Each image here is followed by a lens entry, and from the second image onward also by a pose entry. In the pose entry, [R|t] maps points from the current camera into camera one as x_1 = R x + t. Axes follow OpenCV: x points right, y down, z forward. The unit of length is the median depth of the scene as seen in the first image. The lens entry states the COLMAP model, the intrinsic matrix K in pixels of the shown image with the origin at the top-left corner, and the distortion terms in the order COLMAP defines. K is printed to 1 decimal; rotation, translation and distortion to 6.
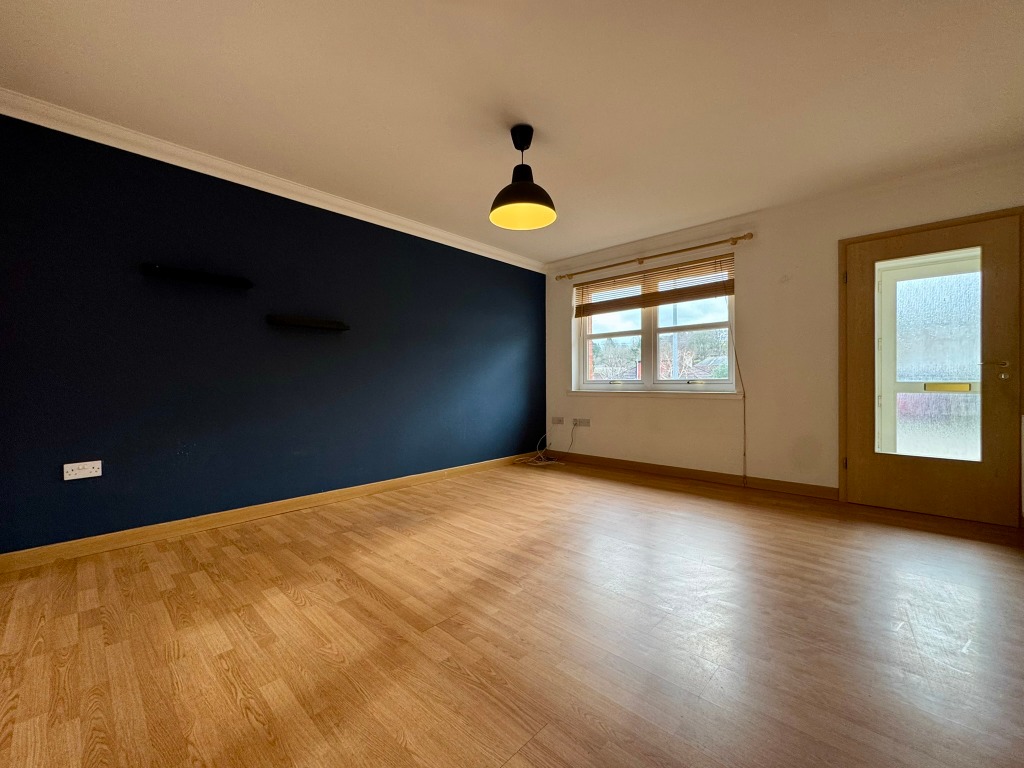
lens RADIAL K [[420.4, 0, 512.0], [0, 420.4, 384.0], [0, 0, 1]] dist [-0.001701, -0.000115]
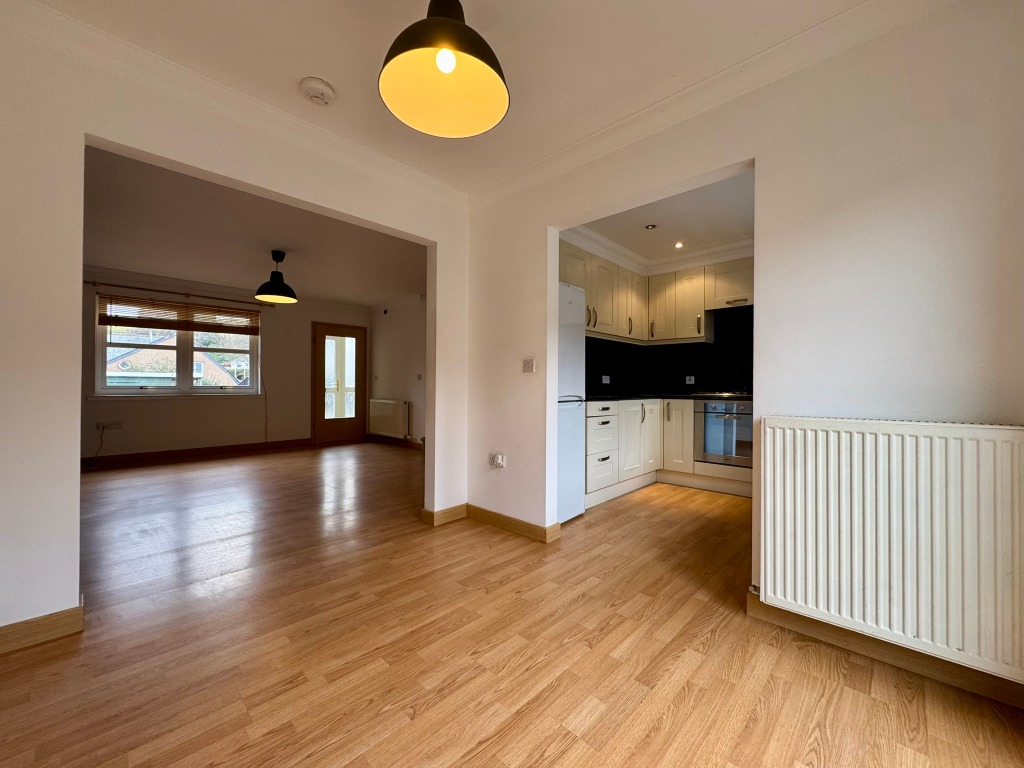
lens RADIAL K [[406.4, 0, 512.0], [0, 406.4, 384.0], [0, 0, 1]] dist [-0.003303, -0.000104]
pose [[0.009248, 0.008680, 0.999920, -1.190942], [0.000302, 0.999962, -0.008683, -0.006031], [-0.999957, 0.000383, 0.009245, -0.029898]]
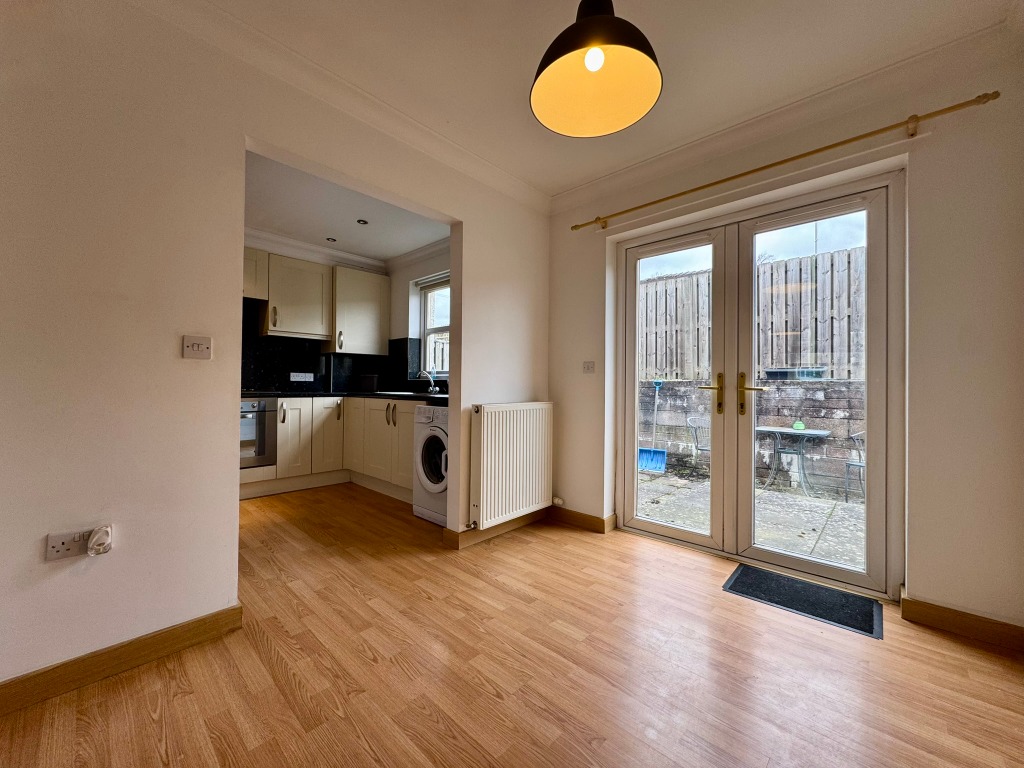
lens RADIAL K [[406.4, 0, 512.0], [0, 406.4, 384.0], [0, 0, 1]] dist [-0.003303, -0.000104]
pose [[-0.999979, -0.006396, 0.000722, -0.772396], [-0.006396, 0.999979, 0.000464, -0.009569], [-0.000725, 0.000459, -1.000000, 0.380658]]
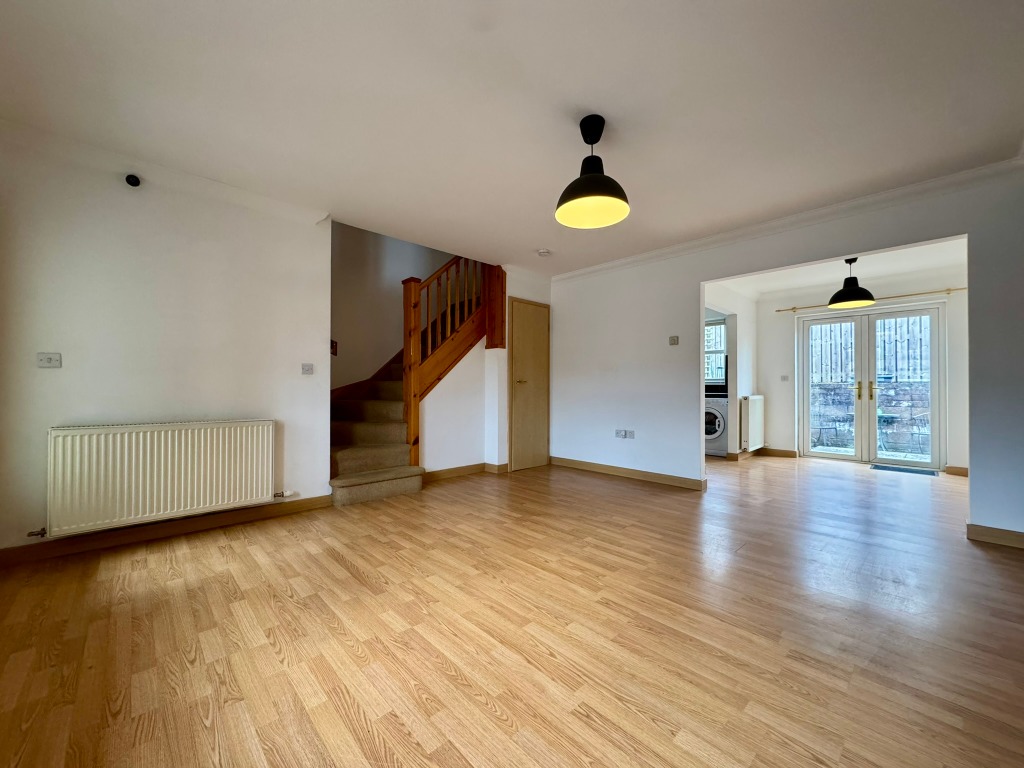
lens RADIAL K [[406.4, 0, 512.0], [0, 406.4, 384.0], [0, 0, 1]] dist [-0.003303, -0.000104]
pose [[-0.998410, 0.000553, 0.056363, 0.103467], [0.000355, 0.999994, -0.003530, -0.015328], [-0.056364, -0.003504, -0.998404, 1.300146]]
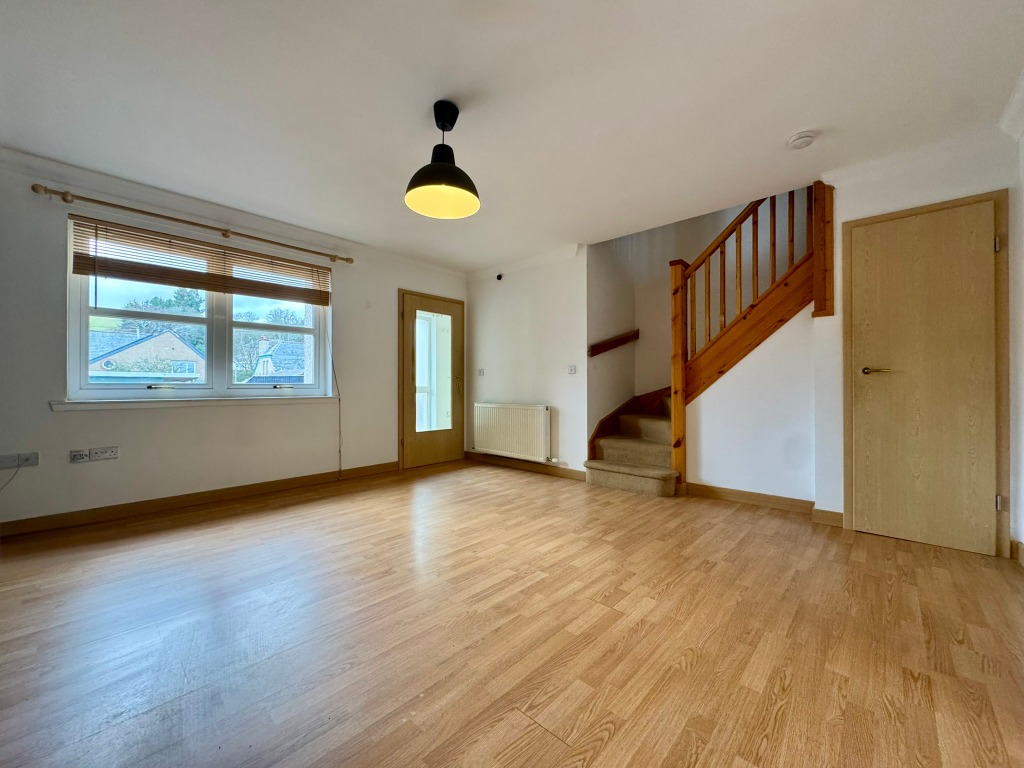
lens RADIAL K [[406.4, 0, 512.0], [0, 406.4, 384.0], [0, 0, 1]] dist [-0.003303, -0.000104]
pose [[-0.012733, 0.009939, 0.999870, -0.579156], [0.004762, 0.999940, -0.009879, 0.000909], [-0.999908, 0.004635, -0.012779, 0.593848]]
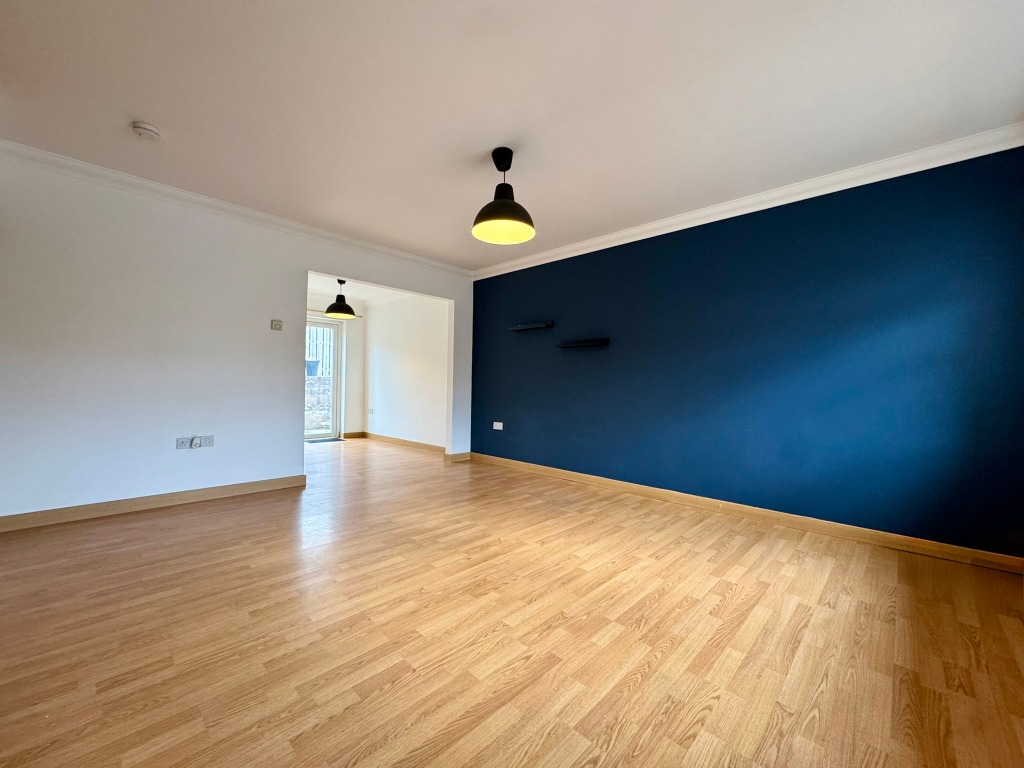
lens RADIAL K [[406.4, 0, 512.0], [0, 406.4, 384.0], [0, 0, 1]] dist [-0.003303, -0.000104]
pose [[-0.008899, -0.000621, -0.999960, 0.723354], [-0.024742, 0.999694, -0.000401, -0.009439], [0.999654, 0.024737, -0.008911, 0.714060]]
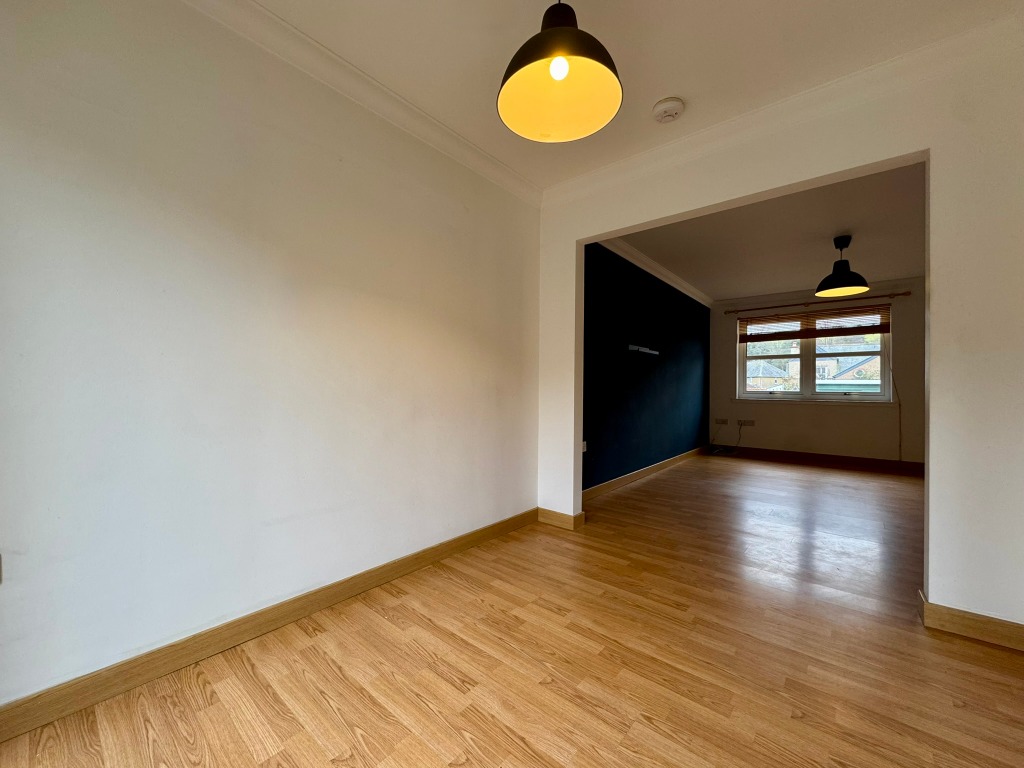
lens RADIAL K [[406.4, 0, 512.0], [0, 406.4, 384.0], [0, 0, 1]] dist [-0.003303, -0.000104]
pose [[0.998437, 0.015132, 0.053805, -0.899322], [-0.014362, 0.999789, -0.014666, -0.002095], [-0.054015, 0.013870, 0.998444, -0.325585]]
